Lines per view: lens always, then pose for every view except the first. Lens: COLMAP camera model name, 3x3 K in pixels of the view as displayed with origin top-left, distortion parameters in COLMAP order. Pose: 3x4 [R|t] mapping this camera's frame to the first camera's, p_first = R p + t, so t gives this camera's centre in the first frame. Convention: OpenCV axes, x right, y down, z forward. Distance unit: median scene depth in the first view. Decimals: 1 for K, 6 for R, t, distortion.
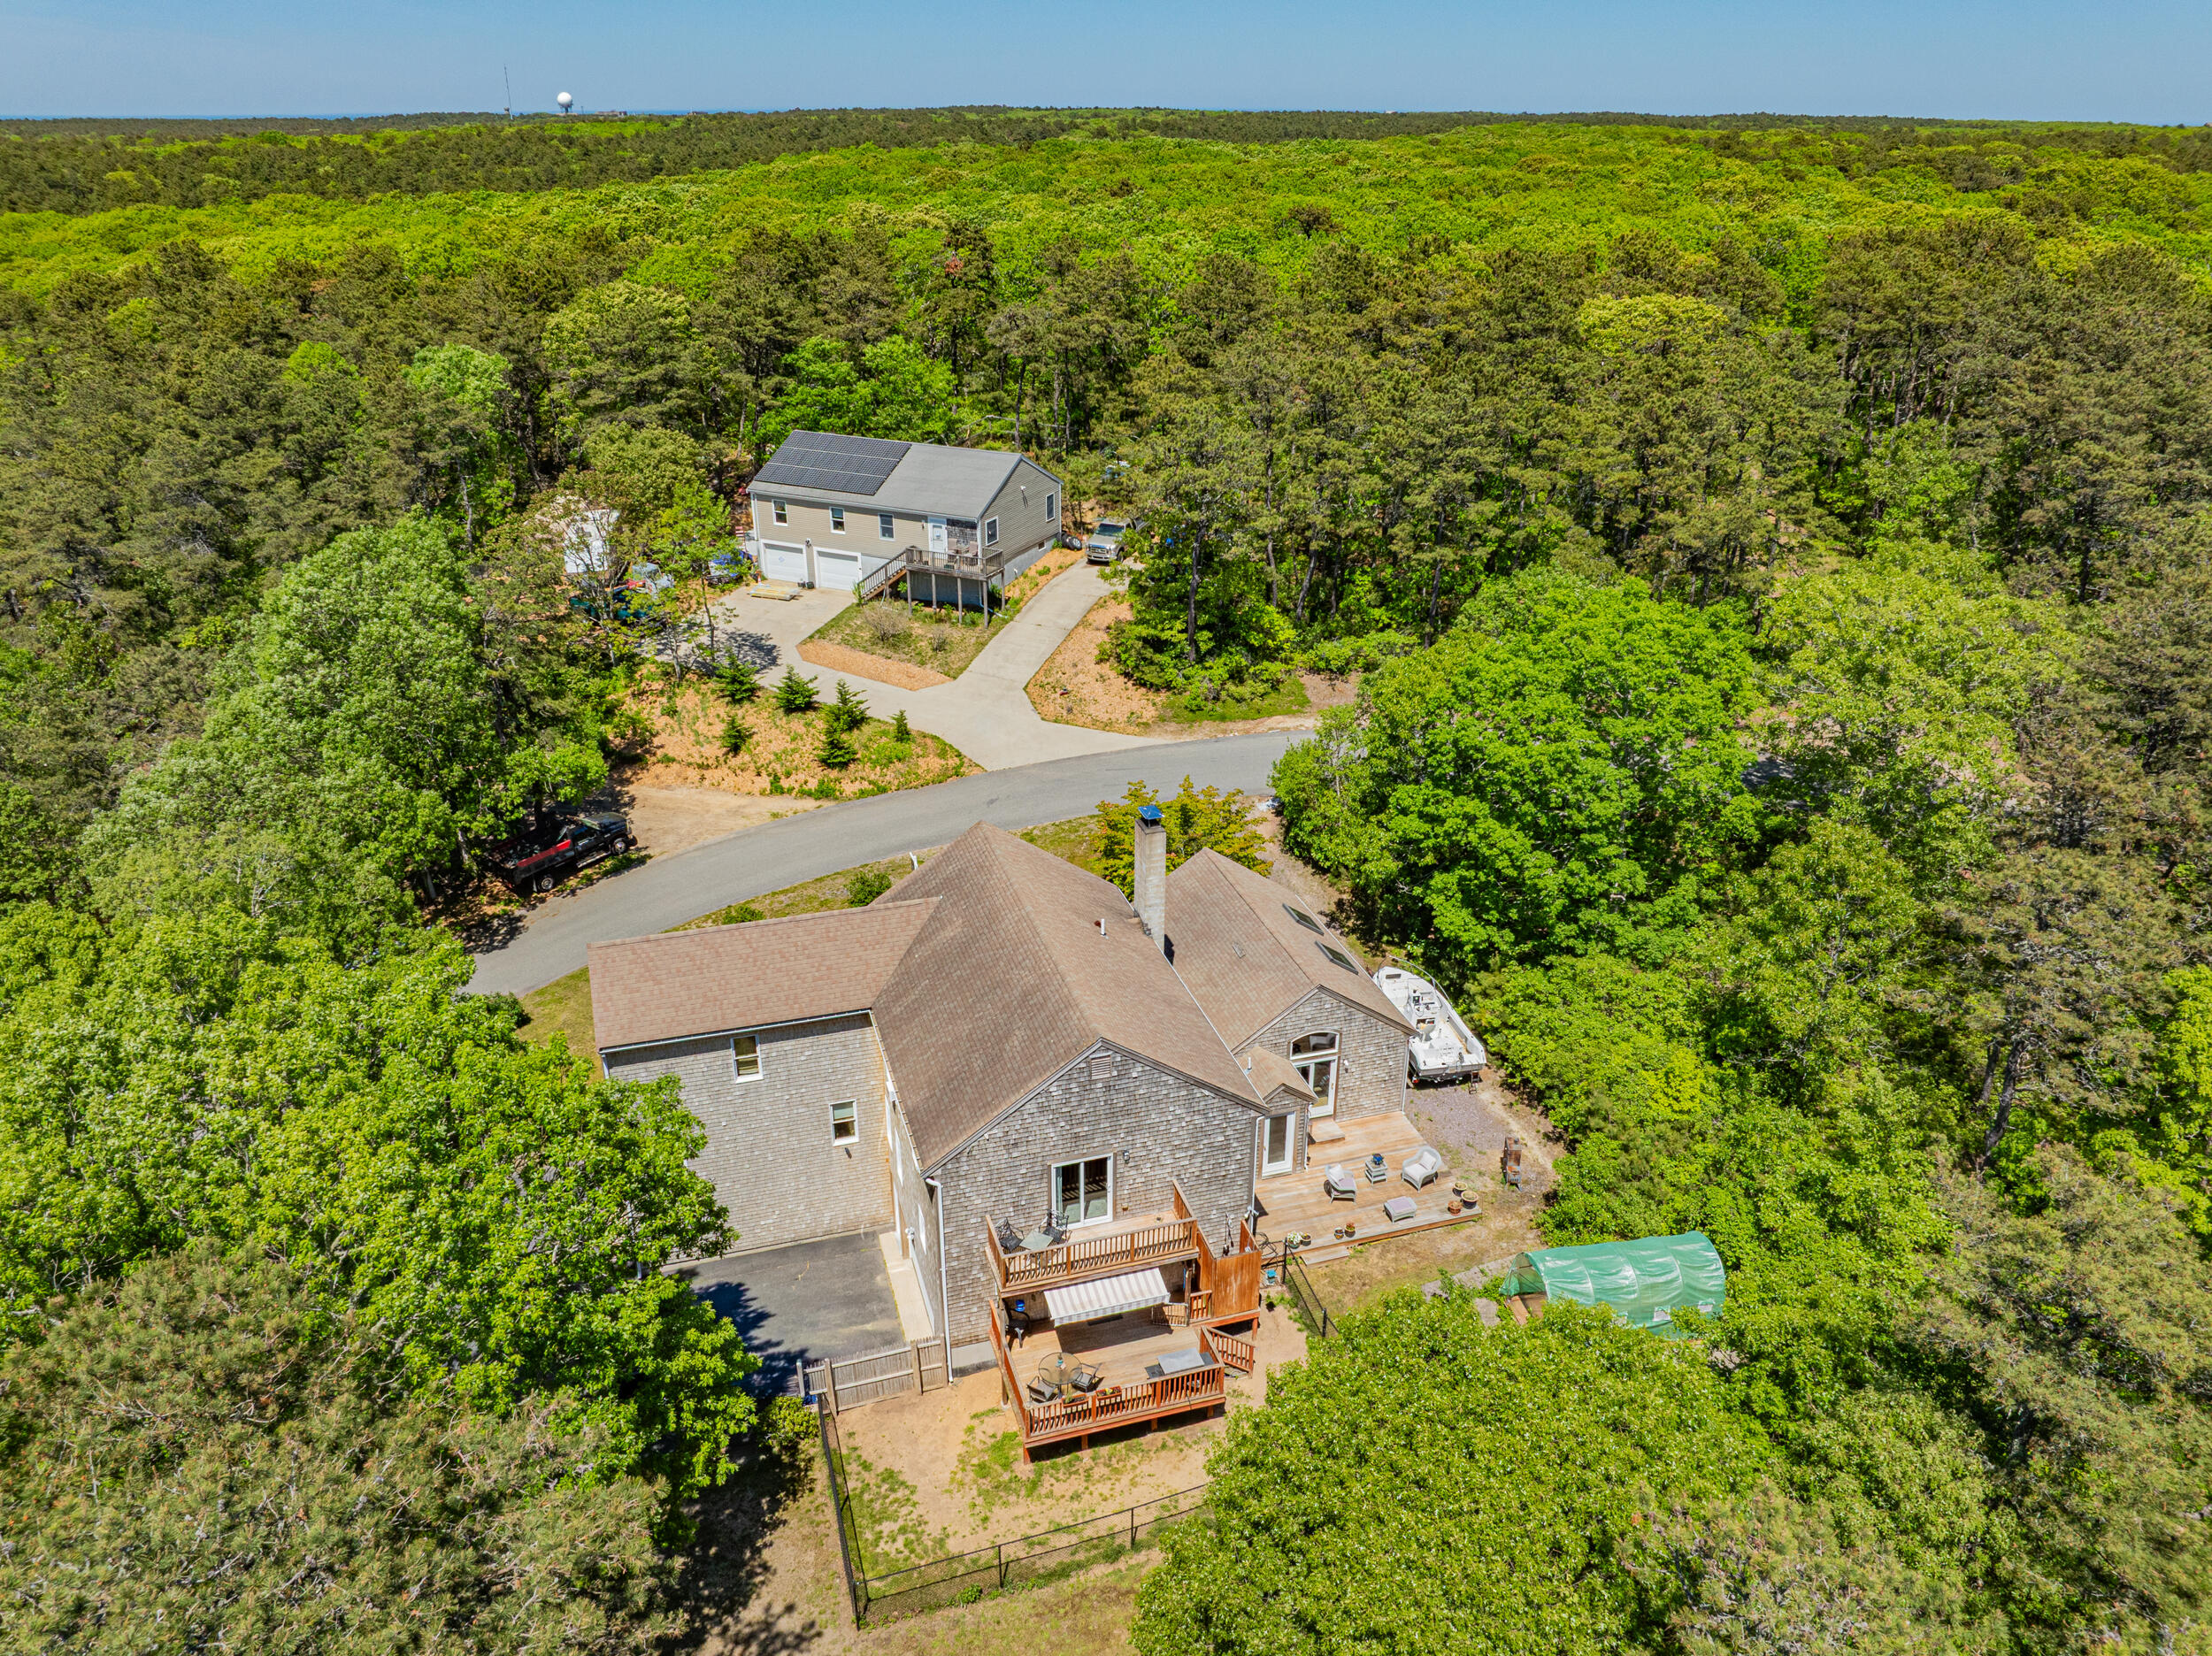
lens RADIAL K [[1559.1, 0, 1116.2], [0, 1559.1, 833.7], [0, 0, 1]] dist [-0.040831, -0.002156]
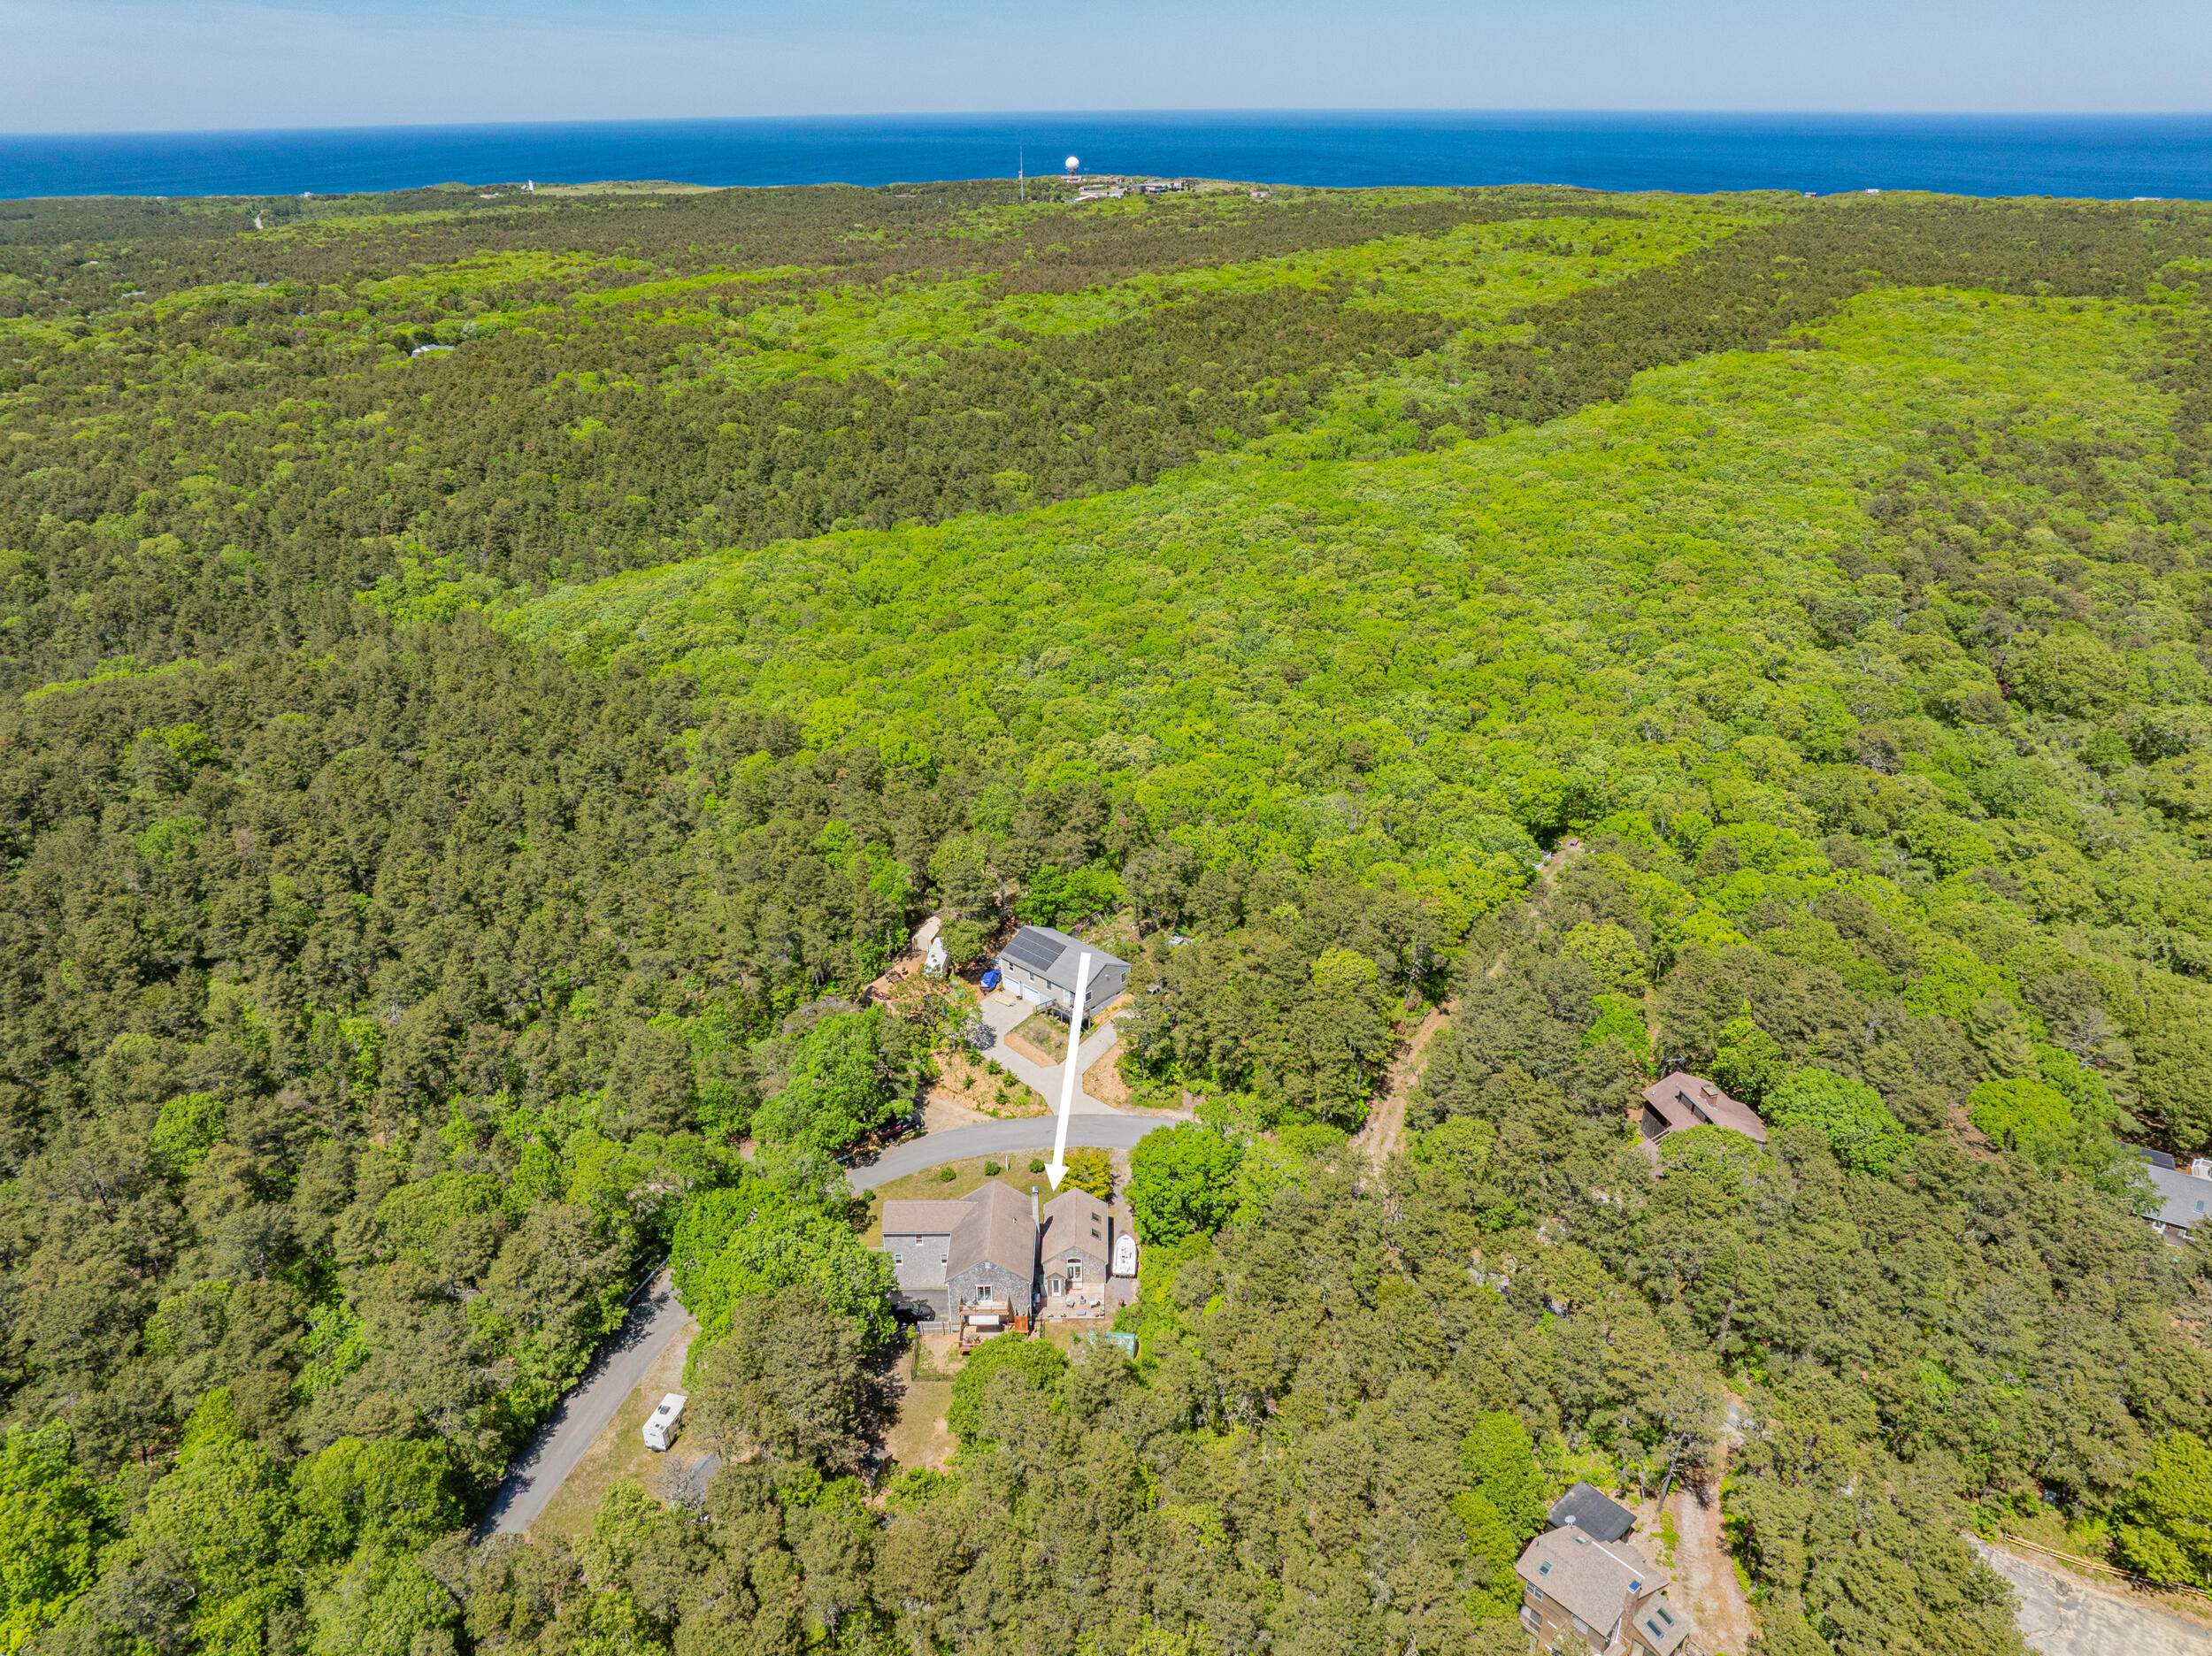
lens RADIAL K [[1559.1, 0, 1106.6], [0, 1559.1, 823.7], [0, 0, 1]] dist [-0.040831, -0.002156]
pose [[0.953728, 0.115367, -0.277656, 0.661391], [-0.115828, 0.993159, 0.014797, -0.566911], [0.277463, 0.018048, 0.960567, -1.477433]]
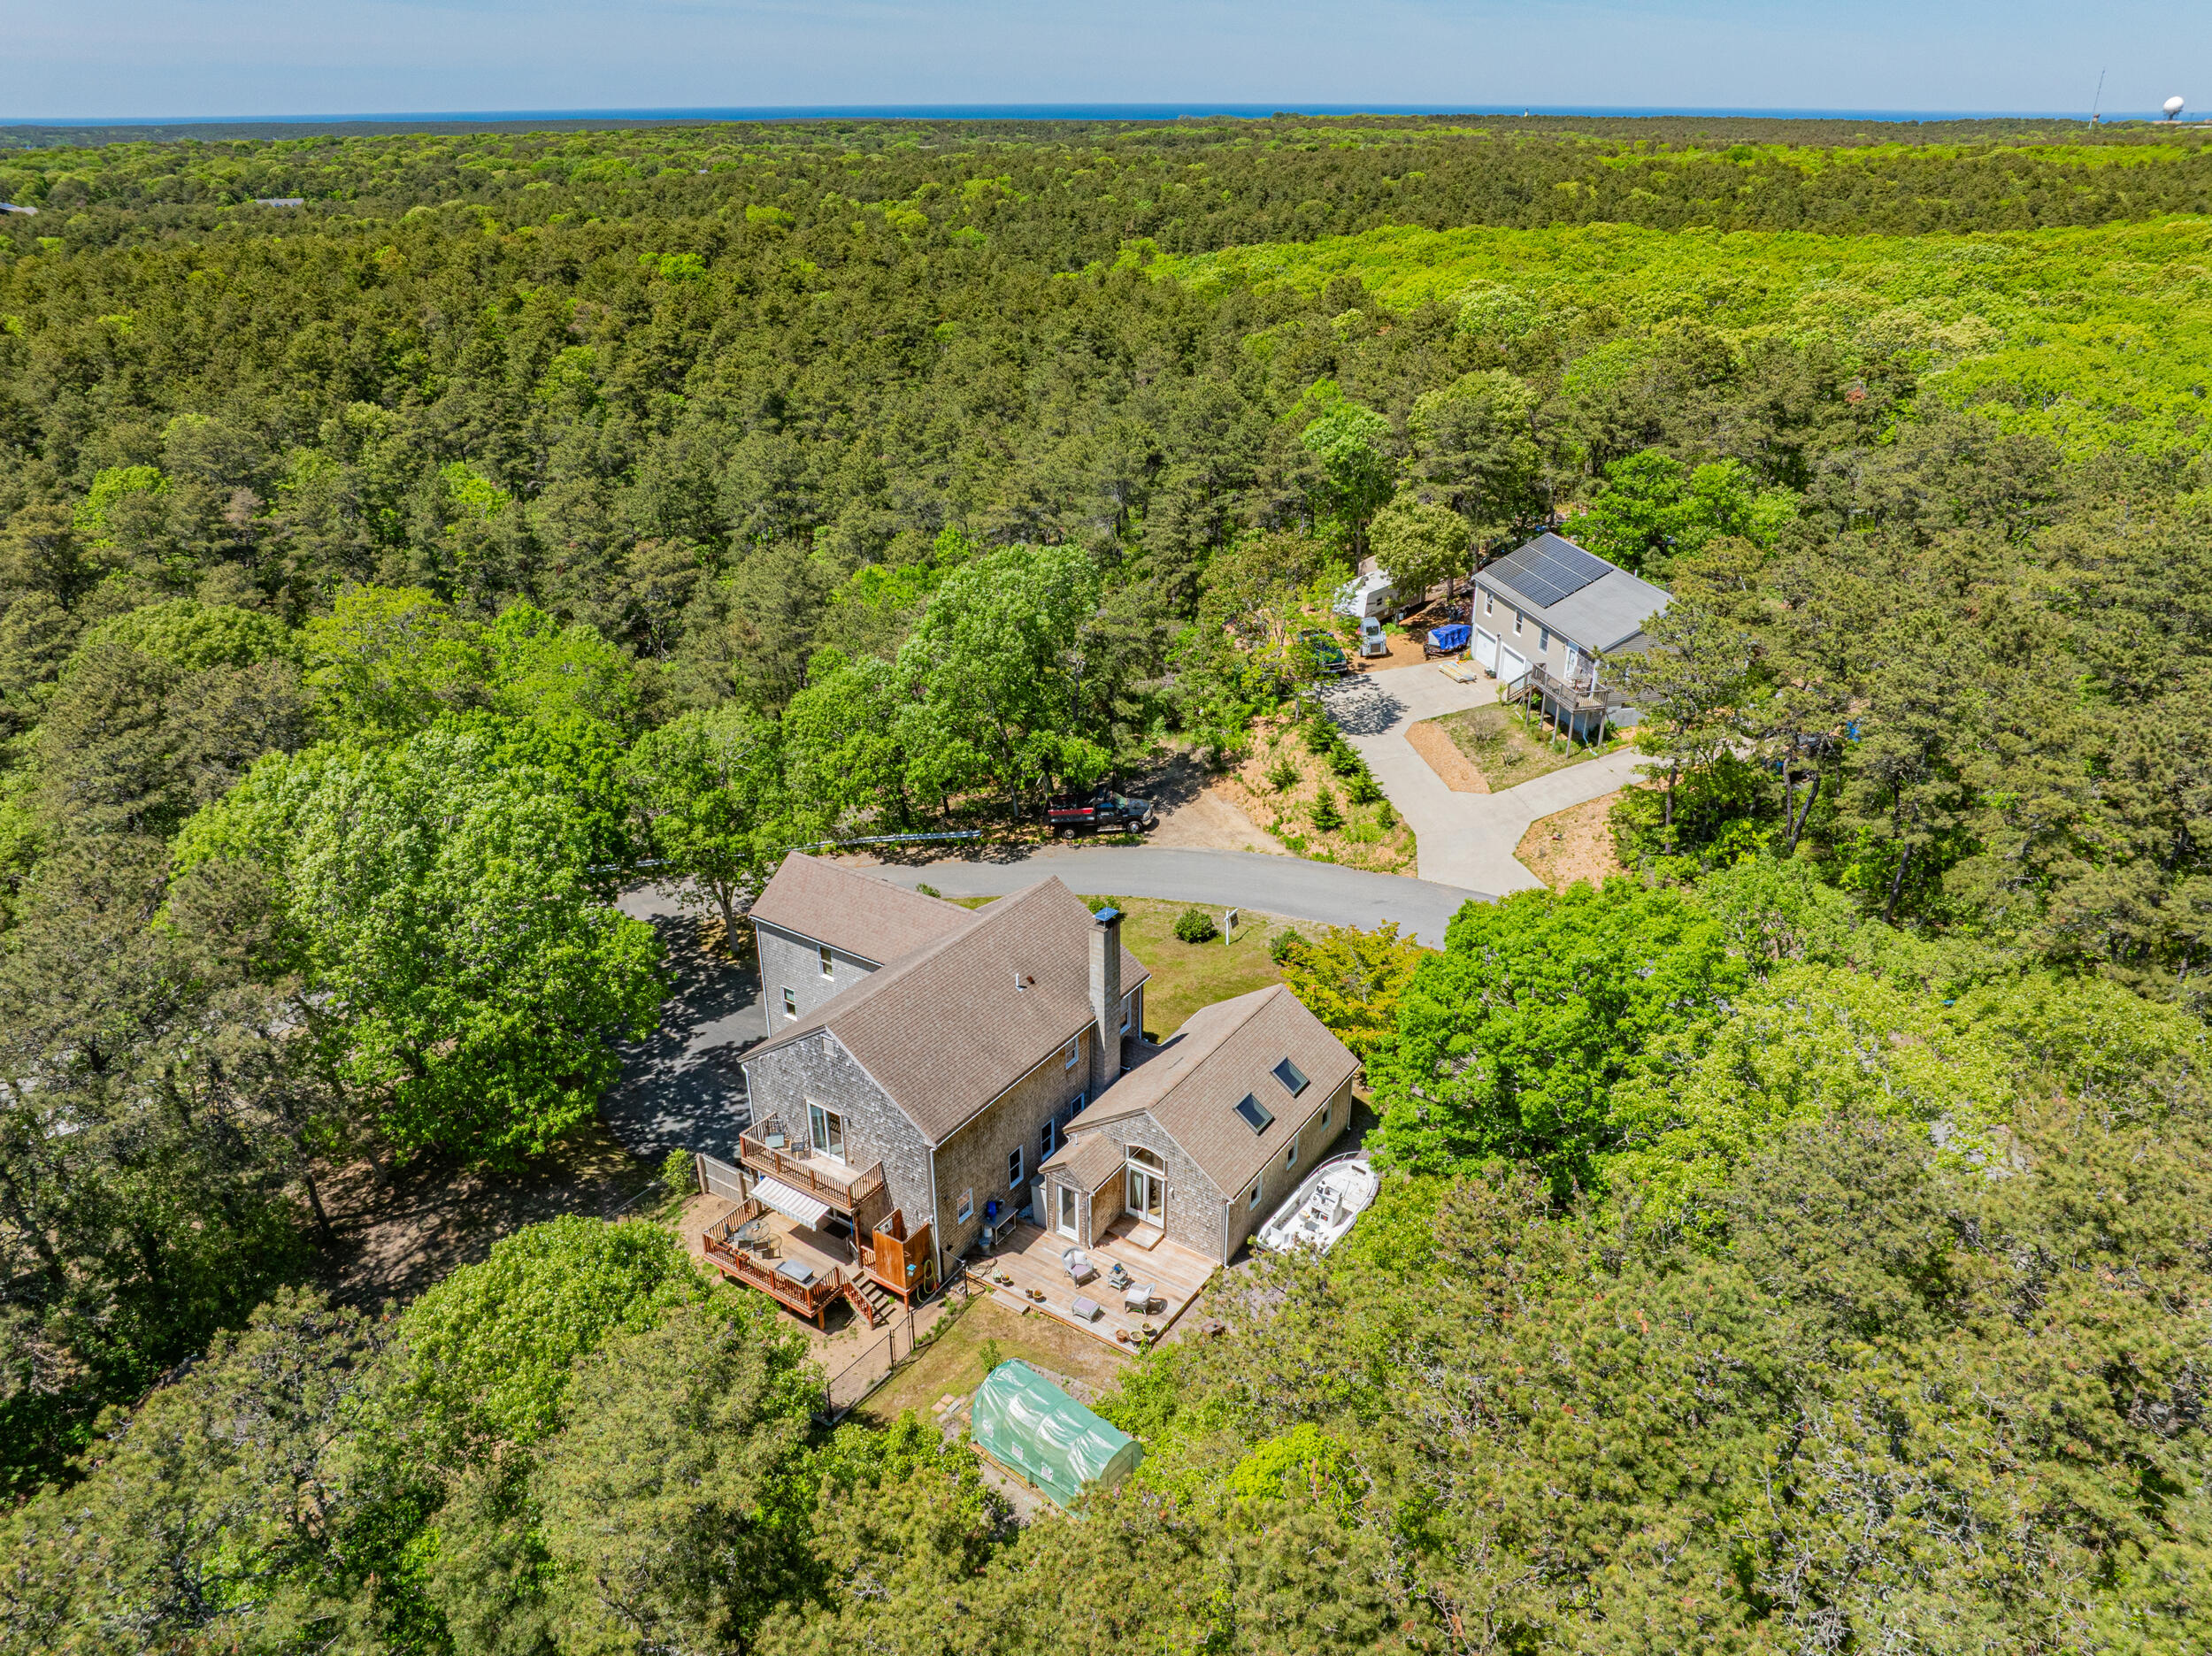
lens RADIAL K [[1559.1, 0, 1089.1], [0, 1559.1, 825.5], [0, 0, 1]] dist [-0.040831, -0.002156]
pose [[0.616675, 0.329103, -0.715124, 0.521917], [-0.328590, 0.933109, 0.146066, -0.153705], [0.715360, 0.144907, 0.683565, 0.097953]]
